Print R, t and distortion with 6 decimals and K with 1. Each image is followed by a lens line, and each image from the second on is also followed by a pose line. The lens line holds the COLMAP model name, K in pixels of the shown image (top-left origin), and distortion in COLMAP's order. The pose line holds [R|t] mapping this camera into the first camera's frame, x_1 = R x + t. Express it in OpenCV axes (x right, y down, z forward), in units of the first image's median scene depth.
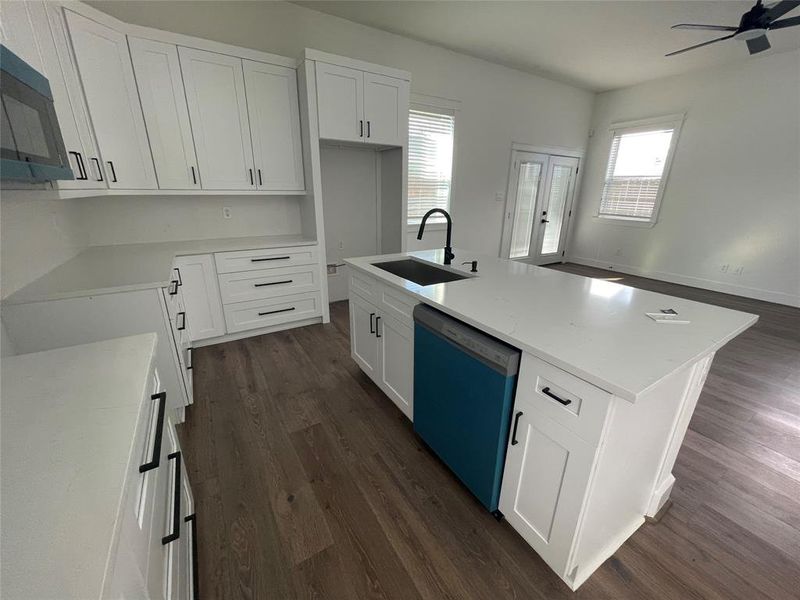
lens RADIAL K [[322.3, 0, 401.6], [0, 322.3, 298.8], [0, 0, 1]] dist [-0.002539, 0.000171]
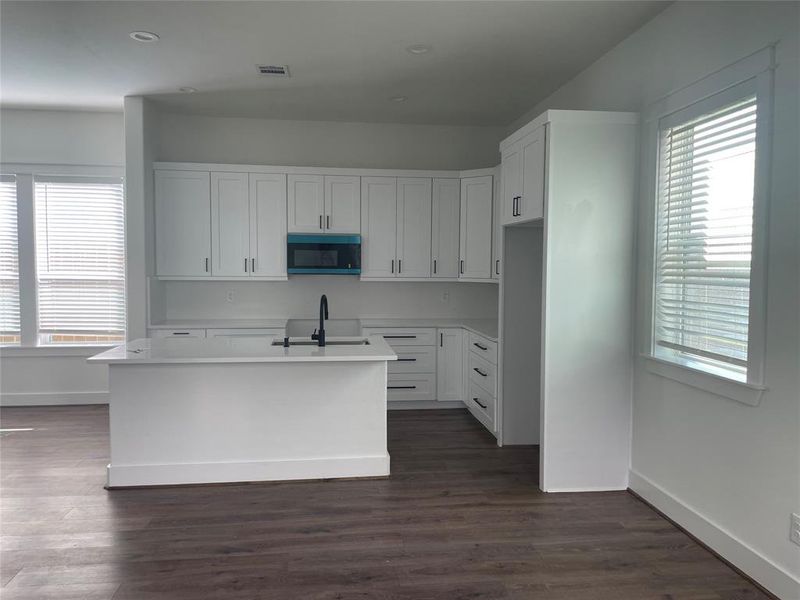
lens RADIAL K [[601.1, 0, 399.2], [0, 601.1, 295.9], [0, 0, 1]] dist [0.095358, -0.117108]
pose [[-0.420330, 0.032524, -0.906788, 1.226874], [-0.298353, 0.938835, 0.171971, -0.479282], [0.856918, 0.342827, -0.384917, 1.359033]]
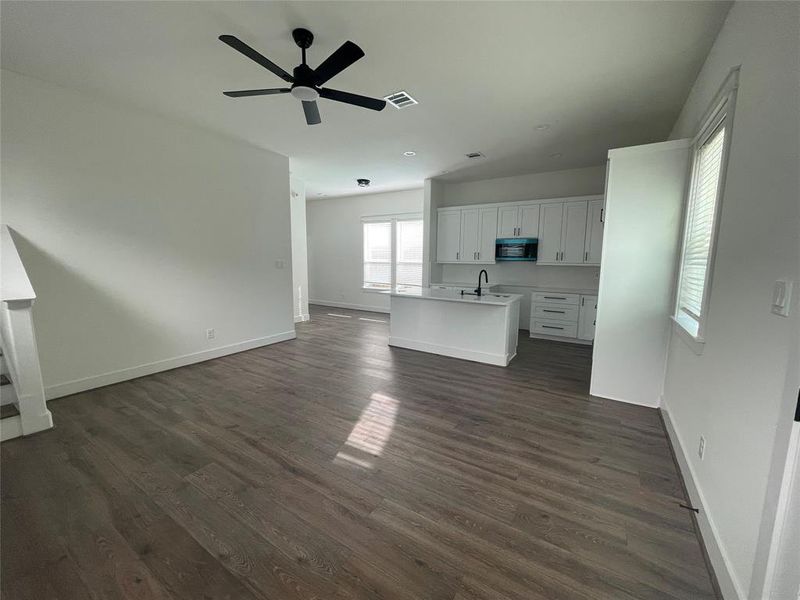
lens RADIAL K [[322.3, 0, 401.6], [0, 322.3, 298.8], [0, 0, 1]] dist [-0.002539, 0.000171]
pose [[-0.902020, 0.034578, -0.430306, 1.017793], [-0.155316, 0.904043, 0.398225, -0.577913], [0.402785, 0.426040, -0.810095, 1.706541]]
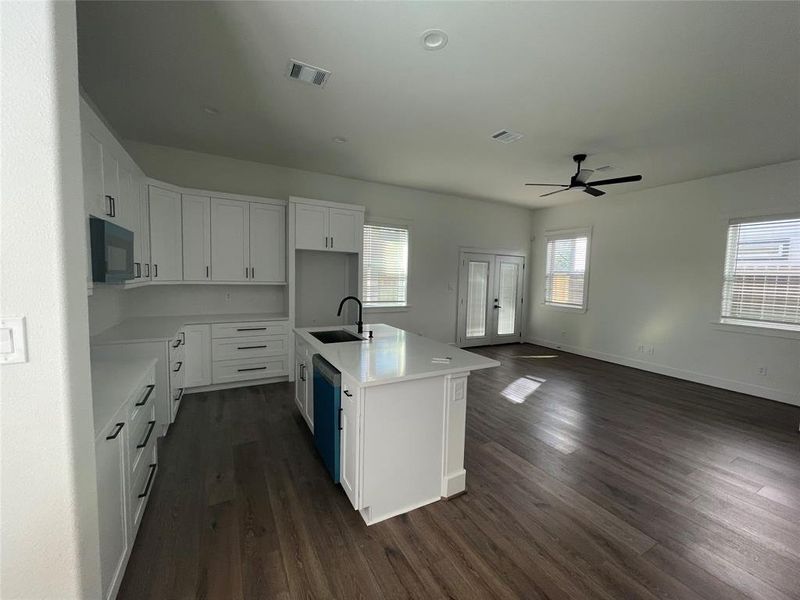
lens RADIAL K [[322.3, 0, 401.6], [0, 322.3, 298.8], [0, 0, 1]] dist [-0.002539, 0.000171]
pose [[0.998517, 0.017073, -0.051704, 0.277530], [-0.029560, 0.967429, -0.251409, 0.071574], [0.045728, 0.252565, 0.966499, -0.310212]]
